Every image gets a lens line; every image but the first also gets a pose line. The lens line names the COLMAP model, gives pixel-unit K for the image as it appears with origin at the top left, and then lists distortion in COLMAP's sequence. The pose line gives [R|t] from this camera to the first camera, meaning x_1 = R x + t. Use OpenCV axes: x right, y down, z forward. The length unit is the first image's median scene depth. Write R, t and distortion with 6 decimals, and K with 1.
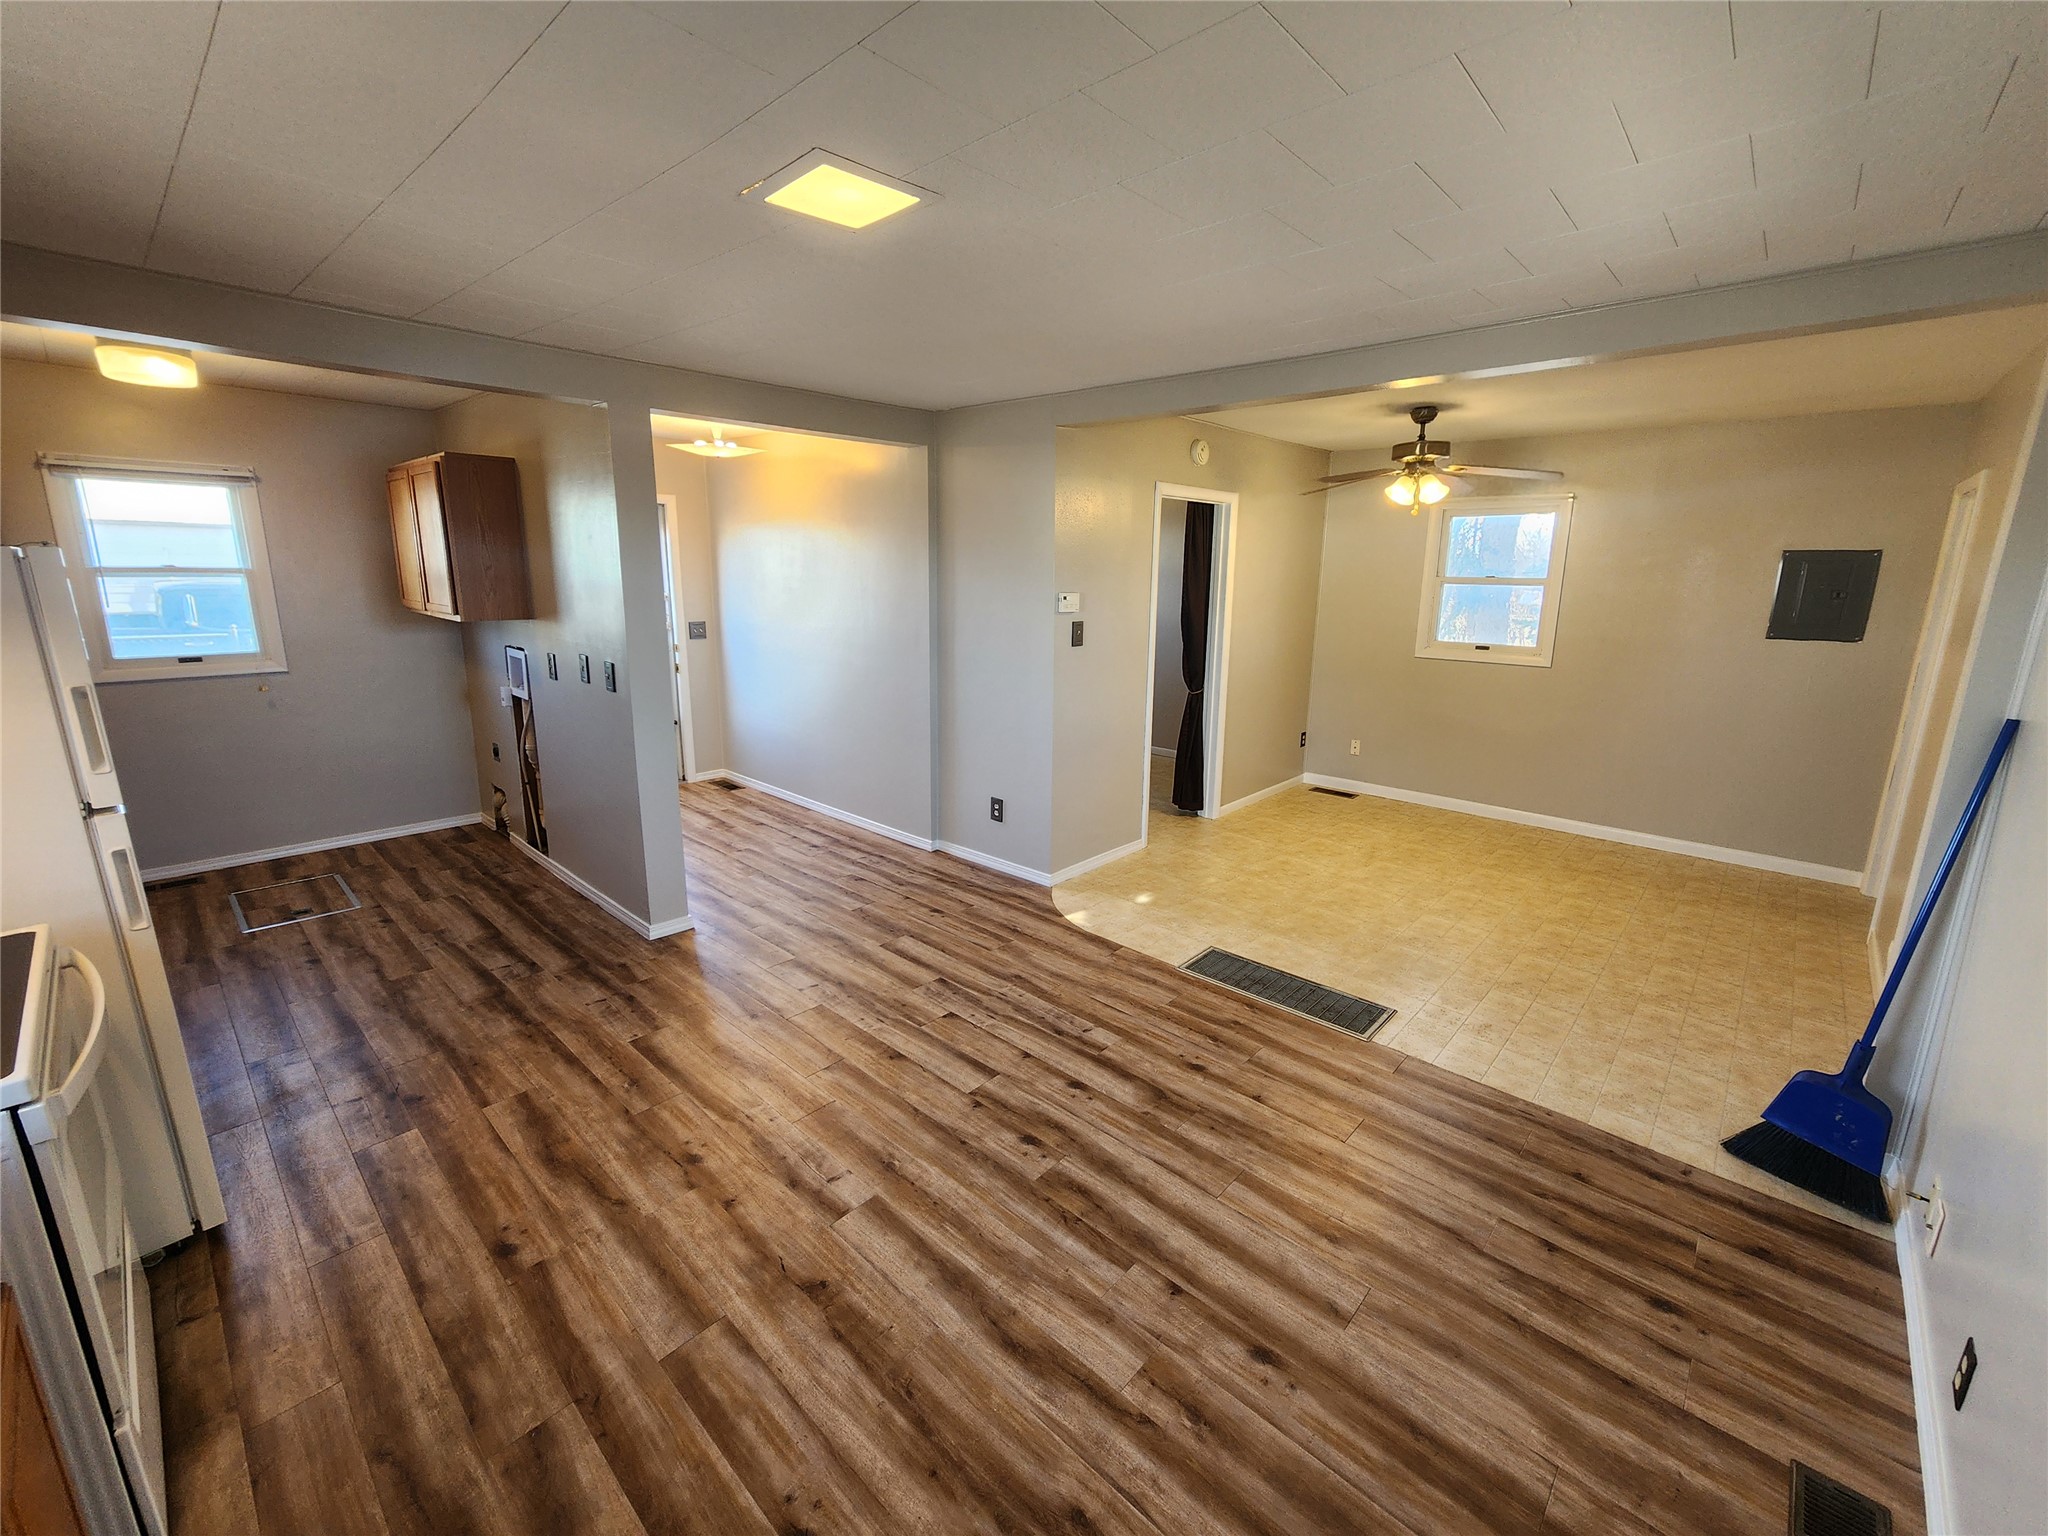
lens RADIAL K [[843.5, 0, 1027.0], [0, 843.5, 759.7], [0, 0, 1]] dist [-0.001549, 0.000033]
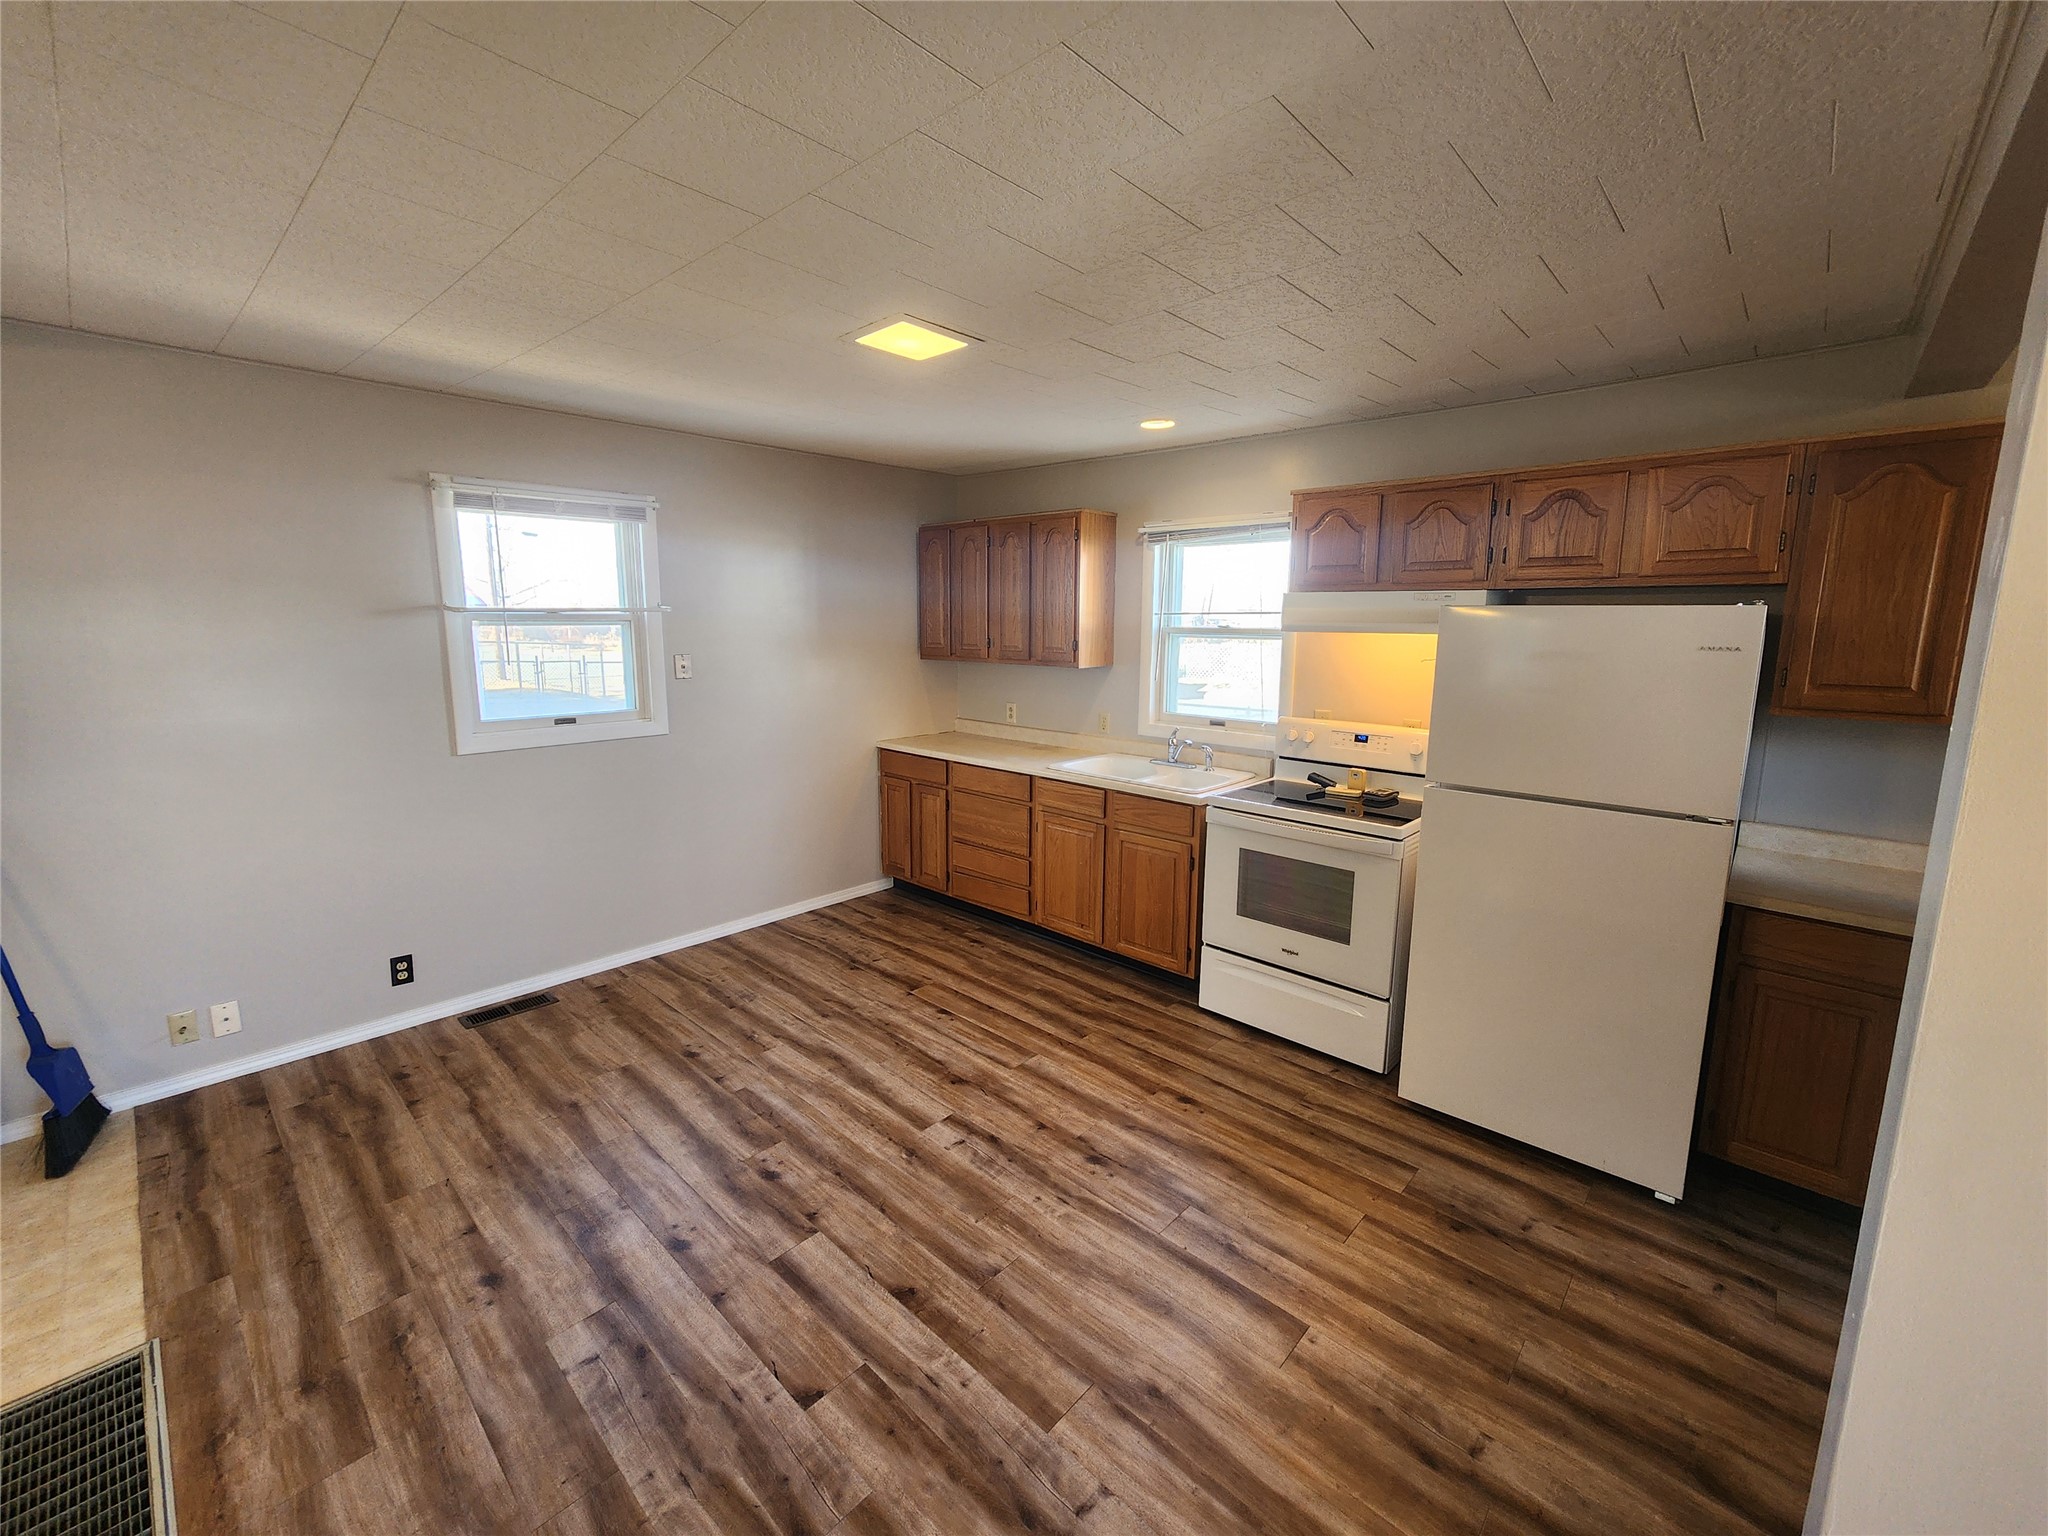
lens RADIAL K [[843.5, 0, 1027.2], [0, 843.5, 758.0], [0, 0, 1]] dist [-0.001549, 0.000033]
pose [[-0.999749, -0.022337, 0.001884, -0.309854], [-0.019863, 0.921692, 0.387413, -0.419583], [-0.010390, 0.387278, -0.921904, 1.839988]]
